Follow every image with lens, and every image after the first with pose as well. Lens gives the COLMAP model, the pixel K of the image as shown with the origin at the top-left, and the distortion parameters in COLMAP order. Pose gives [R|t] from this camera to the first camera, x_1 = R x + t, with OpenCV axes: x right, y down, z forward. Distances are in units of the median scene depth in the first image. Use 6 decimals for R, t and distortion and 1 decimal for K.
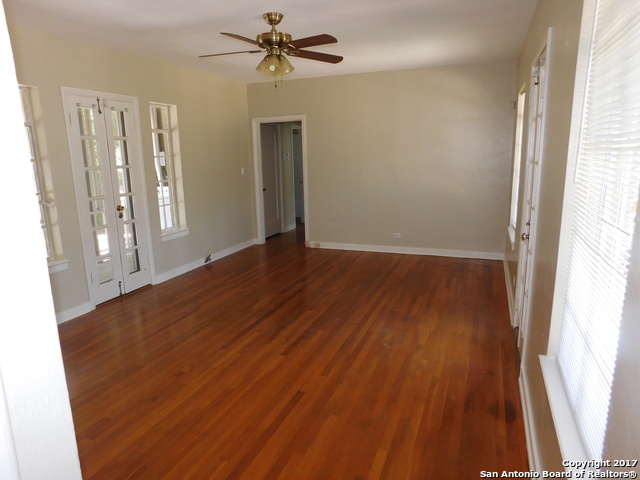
lens RADIAL K [[423.8, 0, 317.1], [0, 423.8, 246.6], [0, 0, 1]] dist [-0.053082, 0.035178]
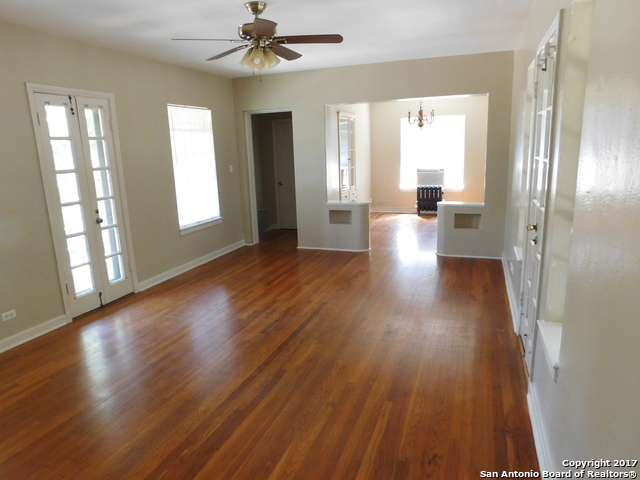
lens RADIAL K [[423.8, 0, 319.4], [0, 423.8, 234.6], [0, 0, 1]] dist [-0.053082, 0.035178]
pose [[-0.998342, 0.055804, -0.014089, -0.166279], [0.045070, 0.910236, 0.411631, -0.391371], [0.035795, 0.410313, -0.911242, 1.717456]]
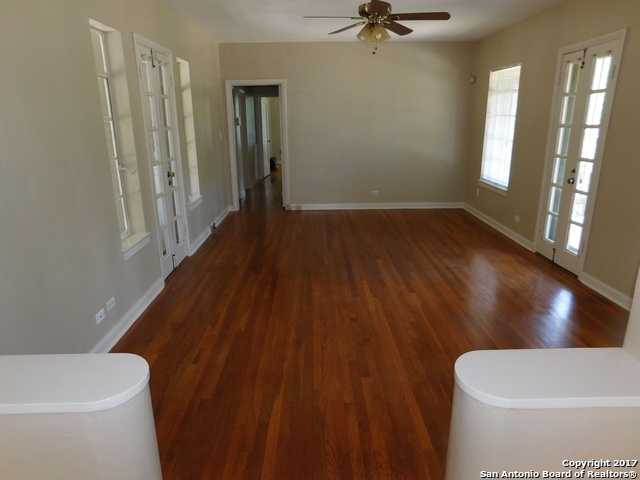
lens RADIAL K [[423.8, 0, 319.1], [0, 423.8, 244.4], [0, 0, 1]] dist [-0.053082, 0.035178]
pose [[0.923906, -0.096590, 0.370226, -0.581588], [0.071403, 0.994139, 0.081176, 0.010340], [-0.375897, -0.048564, 0.925388, 0.023457]]
